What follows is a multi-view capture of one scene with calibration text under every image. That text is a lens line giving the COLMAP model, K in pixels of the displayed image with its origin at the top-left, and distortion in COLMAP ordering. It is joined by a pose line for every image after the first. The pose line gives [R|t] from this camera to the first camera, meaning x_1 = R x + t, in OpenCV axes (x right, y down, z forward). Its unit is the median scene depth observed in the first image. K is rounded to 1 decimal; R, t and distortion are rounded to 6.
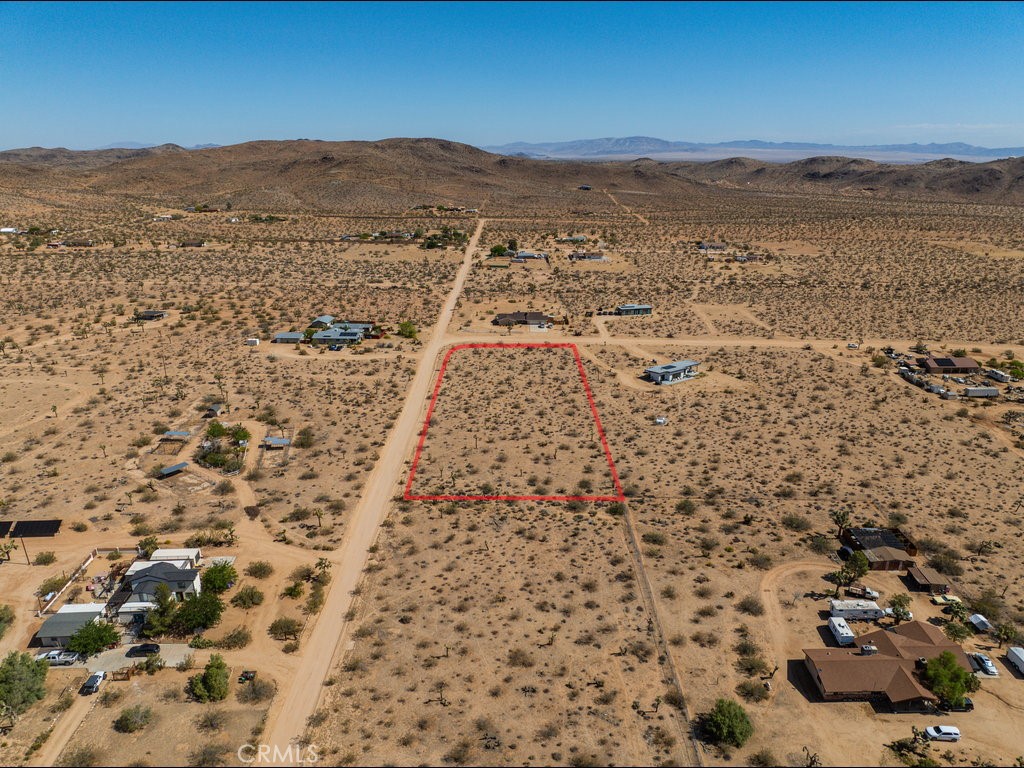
lens RADIAL K [[722.6, 0, 514.1], [0, 722.6, 383.9], [0, 0, 1]] dist [-0.041854, 0.011460]
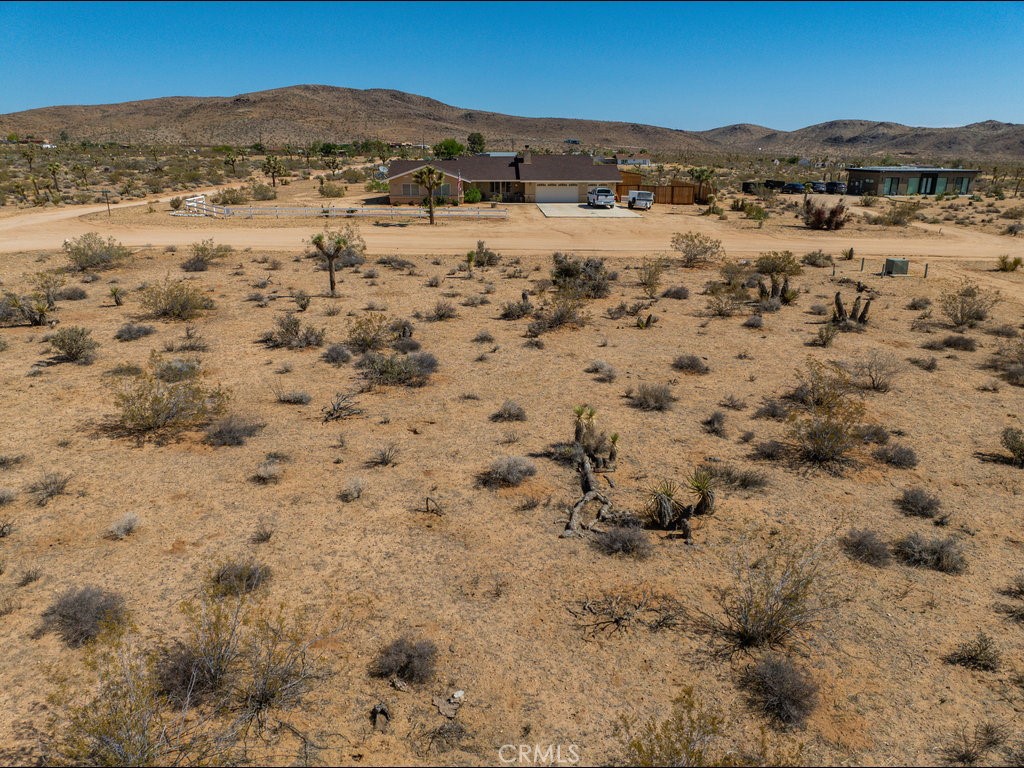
lens RADIAL K [[722.6, 0, 511.8], [0, 722.6, 384.7], [0, 0, 1]] dist [-0.041854, 0.011460]
pose [[0.999357, -0.007194, 0.035118, 0.001470], [0.007080, 0.999969, 0.003354, -0.006457], [-0.035141, -0.003103, 0.999378, 0.172345]]
